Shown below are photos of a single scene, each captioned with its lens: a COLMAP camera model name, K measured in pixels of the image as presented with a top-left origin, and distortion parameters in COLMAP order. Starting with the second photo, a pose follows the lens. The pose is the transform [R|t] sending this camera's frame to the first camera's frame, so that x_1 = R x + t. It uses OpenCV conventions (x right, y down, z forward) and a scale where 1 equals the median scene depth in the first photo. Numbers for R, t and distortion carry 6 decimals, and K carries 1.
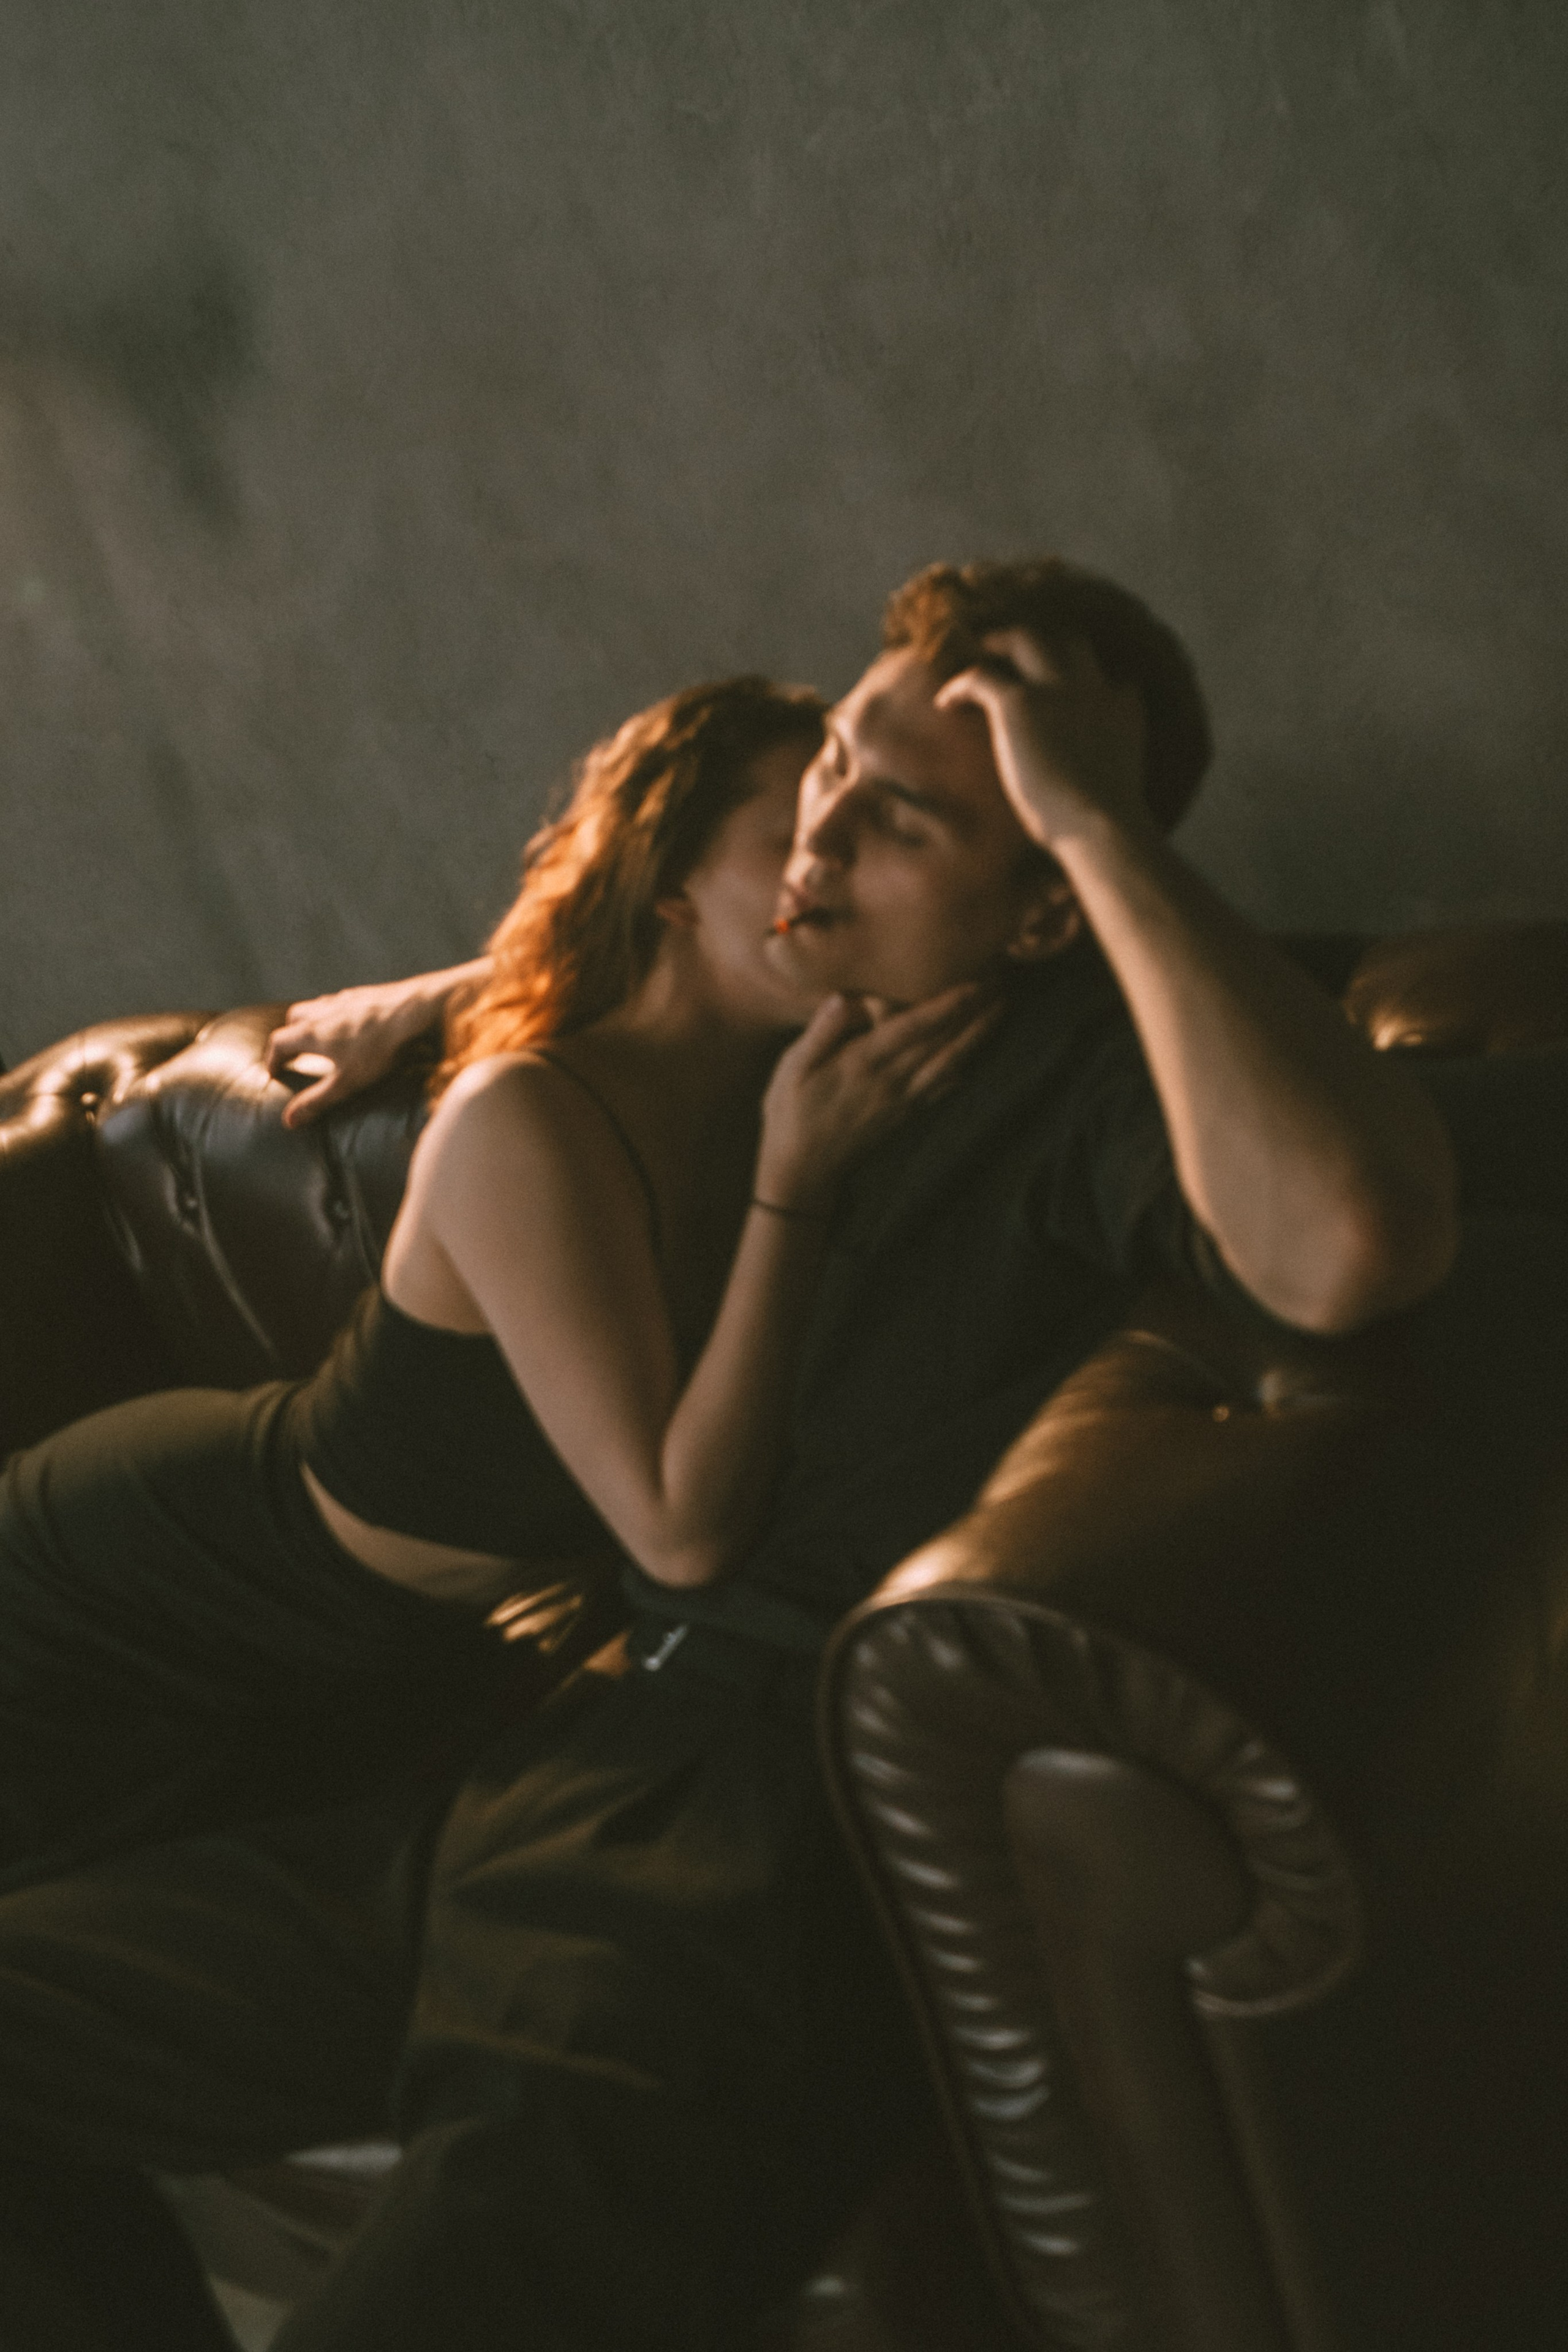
lens RADIAL K [[2449.4, 0, 772.1], [0, 2449.4, 989.7], [0, 0, 1]] dist [-0.005088, -0.018453]
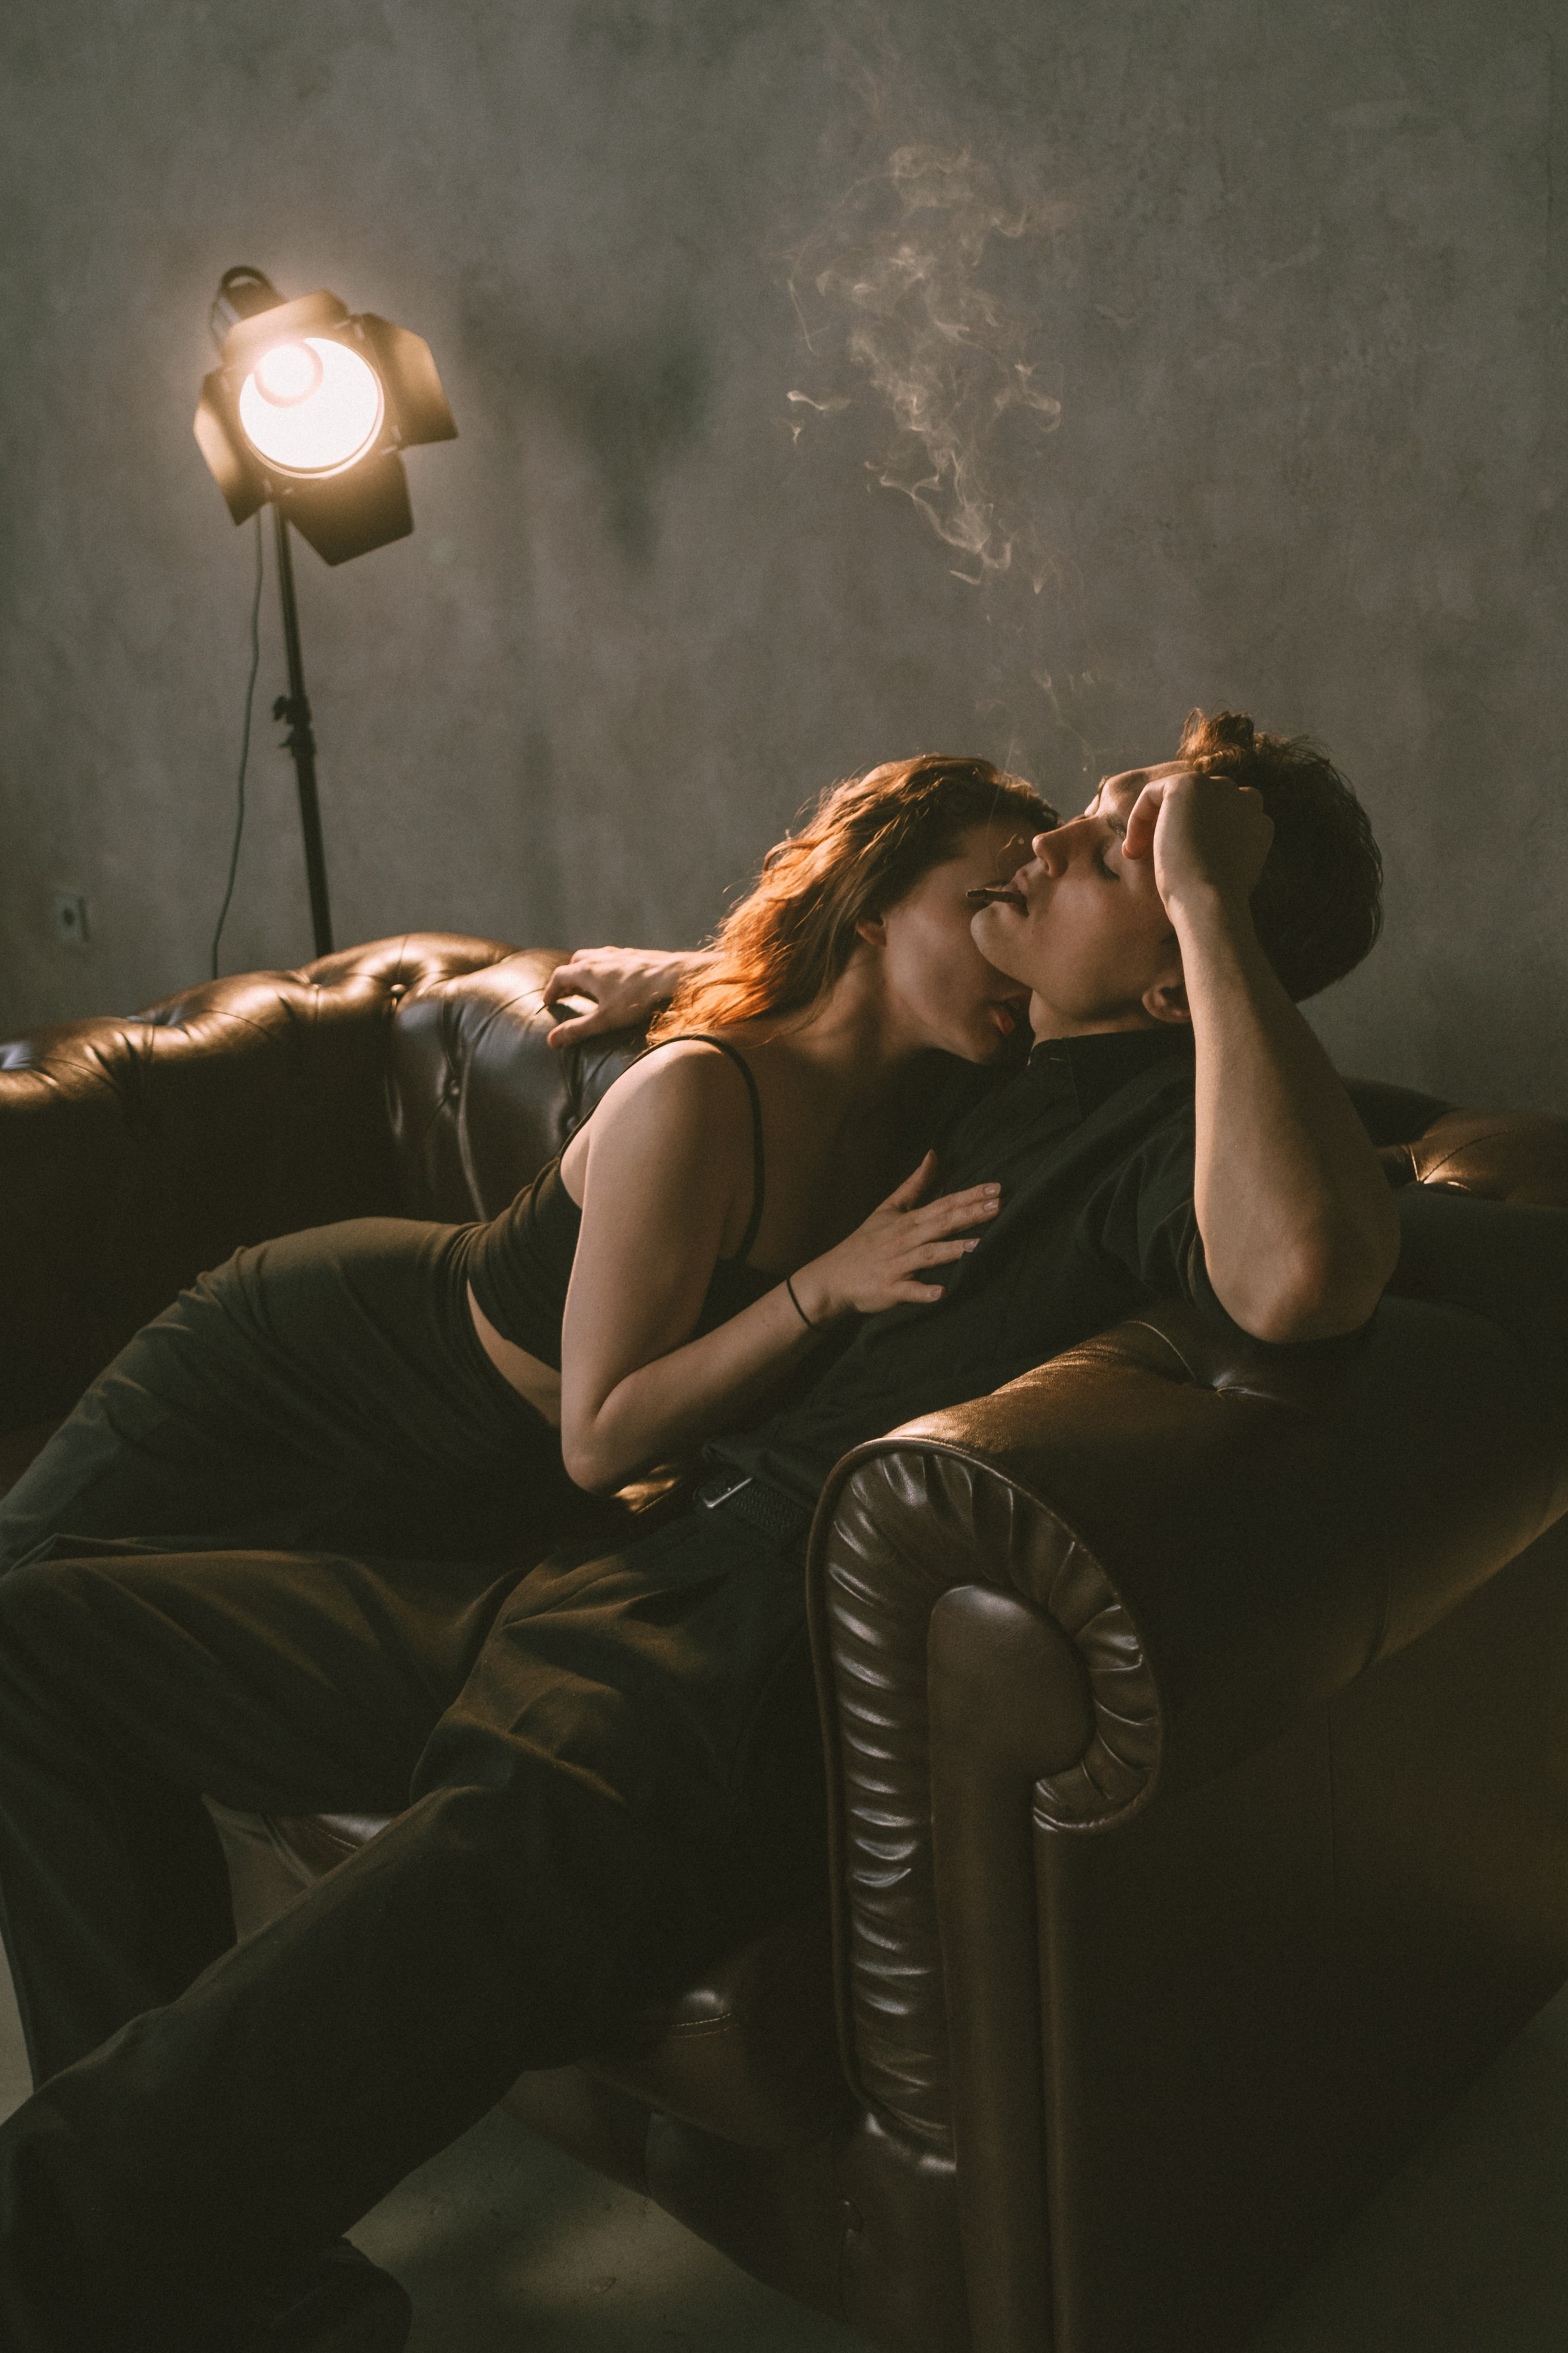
lens RADIAL K [[2338.1, 0, 876.9], [0, 2338.1, 981.6], [0, 0, 1]] dist [-0.006600, -0.016504]
pose [[0.963510, 0.254203, -0.083847, 0.040646], [-0.258631, 0.964839, -0.046853, 0.035037], [0.068989, 0.066828, 0.995377, -0.115997]]
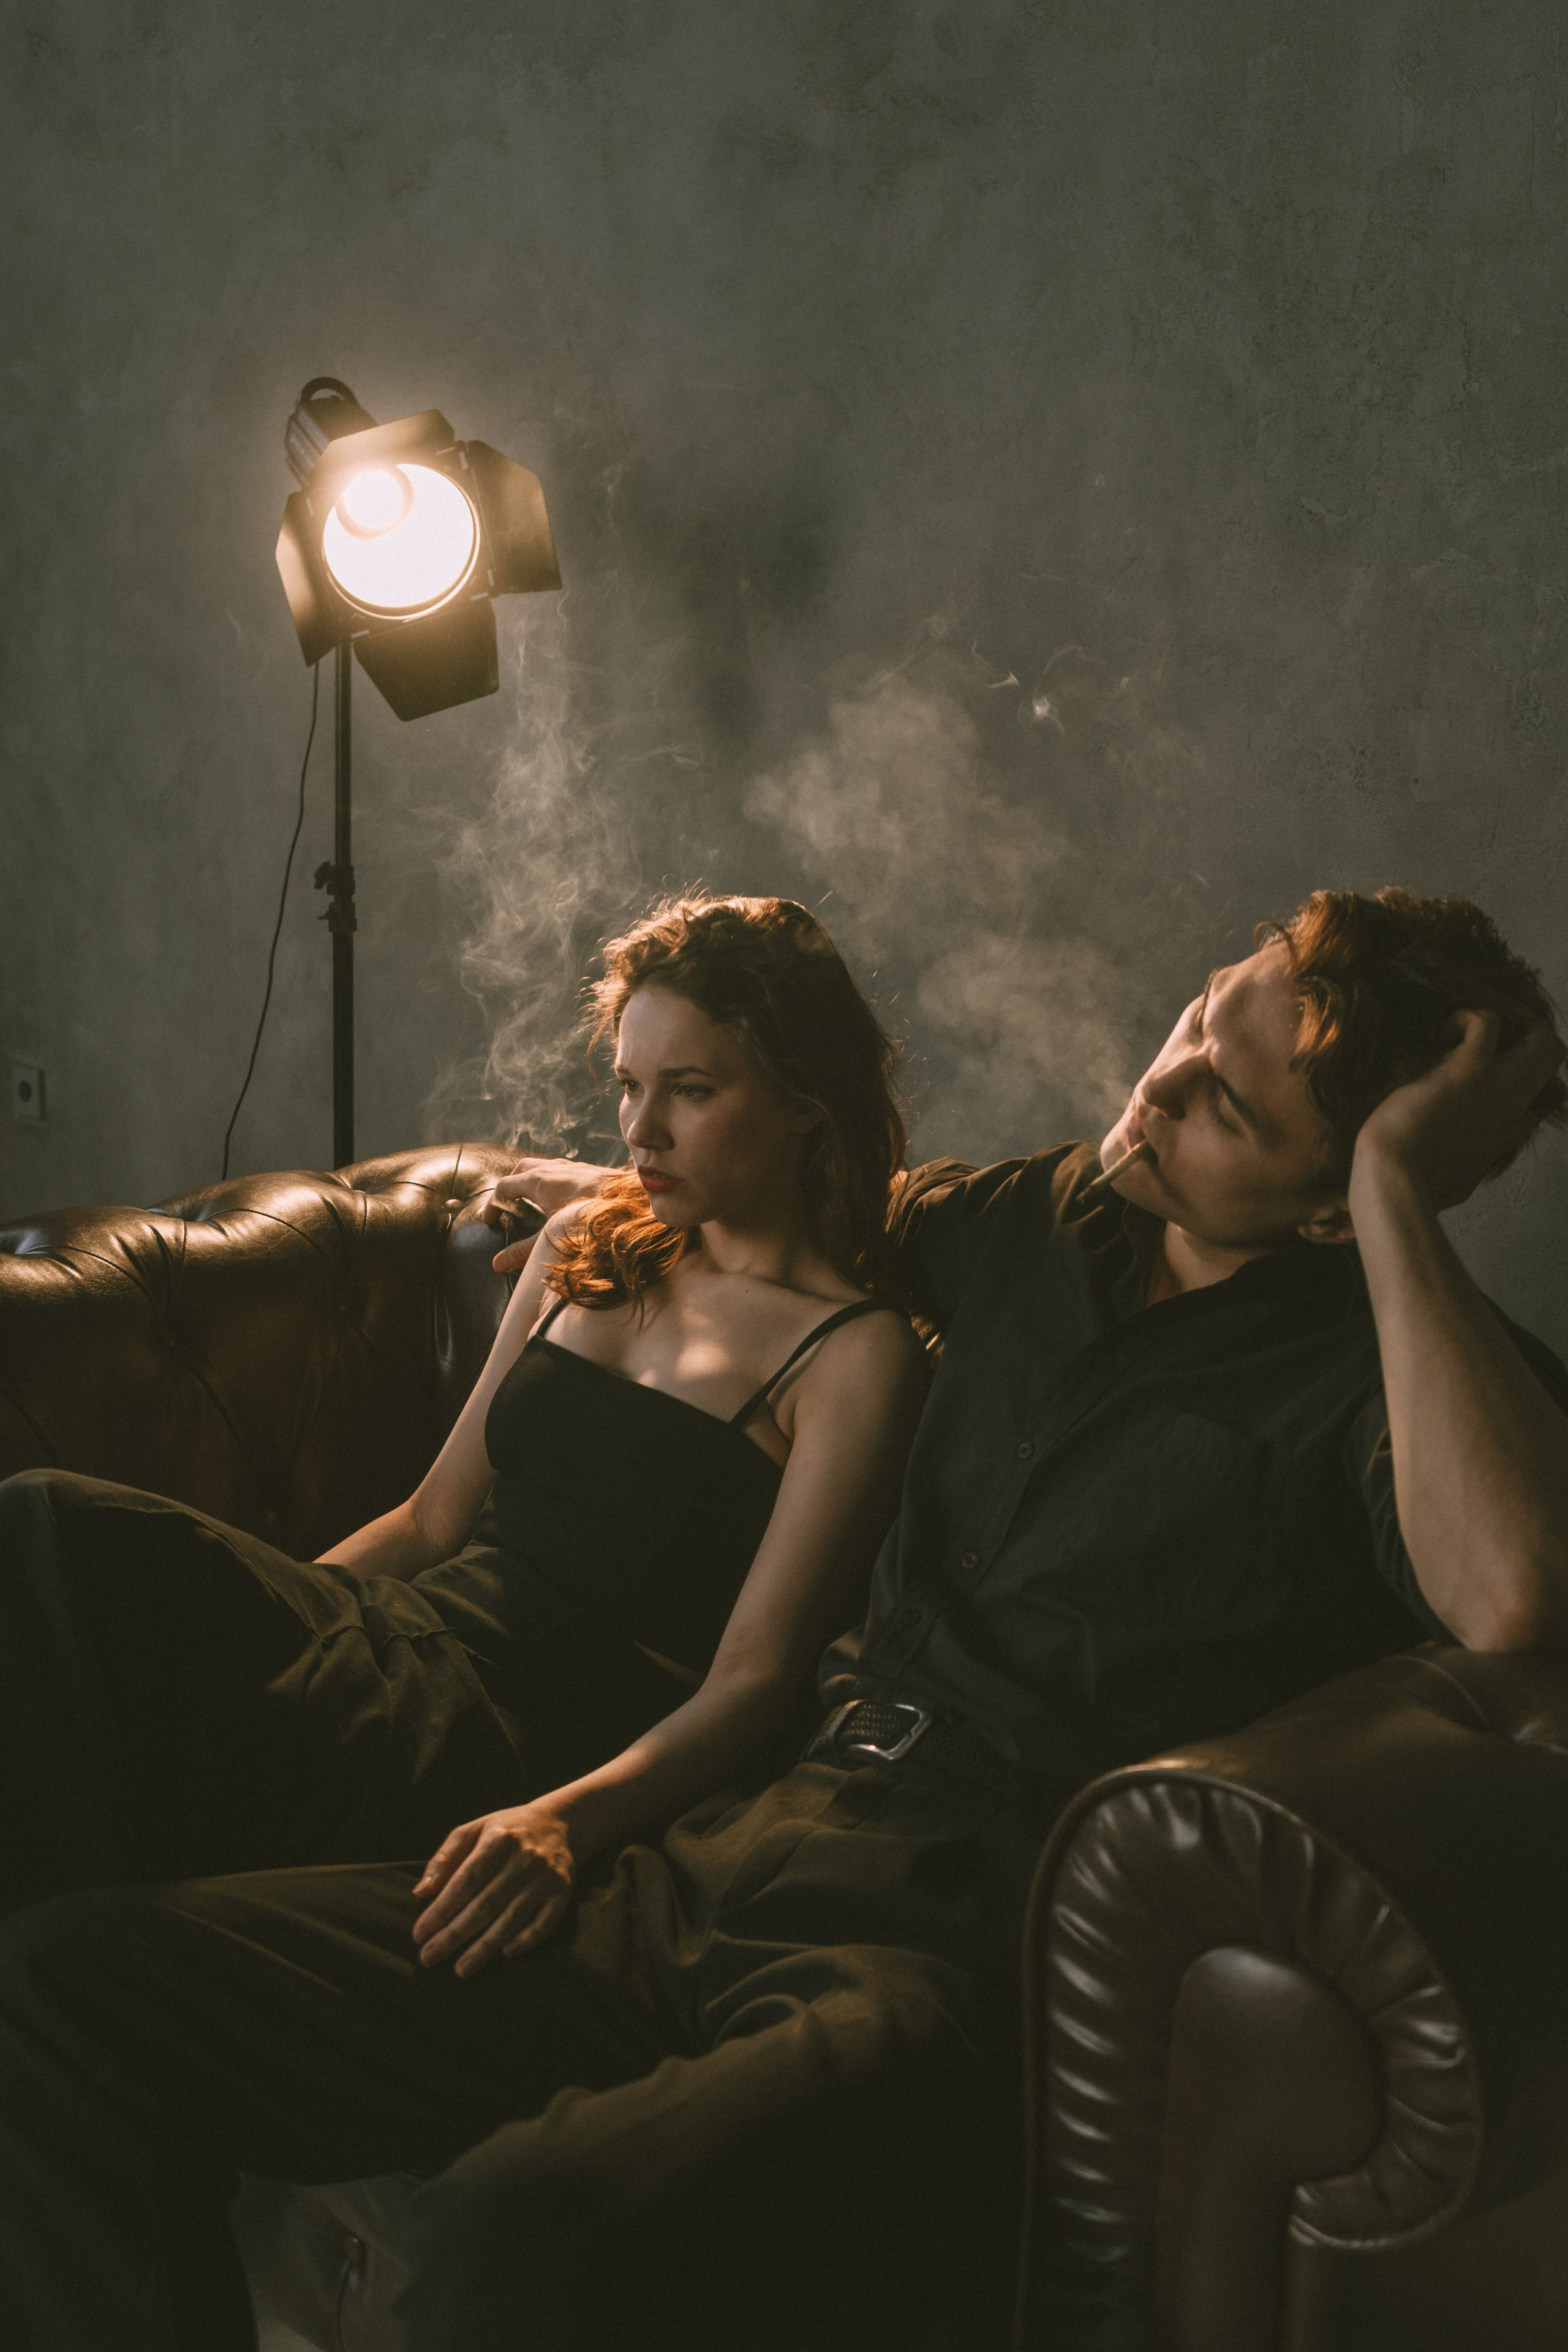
lens RADIAL K [[2631.3, 0, 784.0], [0, 2631.3, 1176.0], [0, 0, 1]] dist [-0.002780, 0.049544]
pose [[0.936123, 0.334154, -0.109615, -0.031106], [-0.342226, 0.937354, -0.065186, 0.062078], [0.080966, 0.098536, 0.991834, -0.107081]]
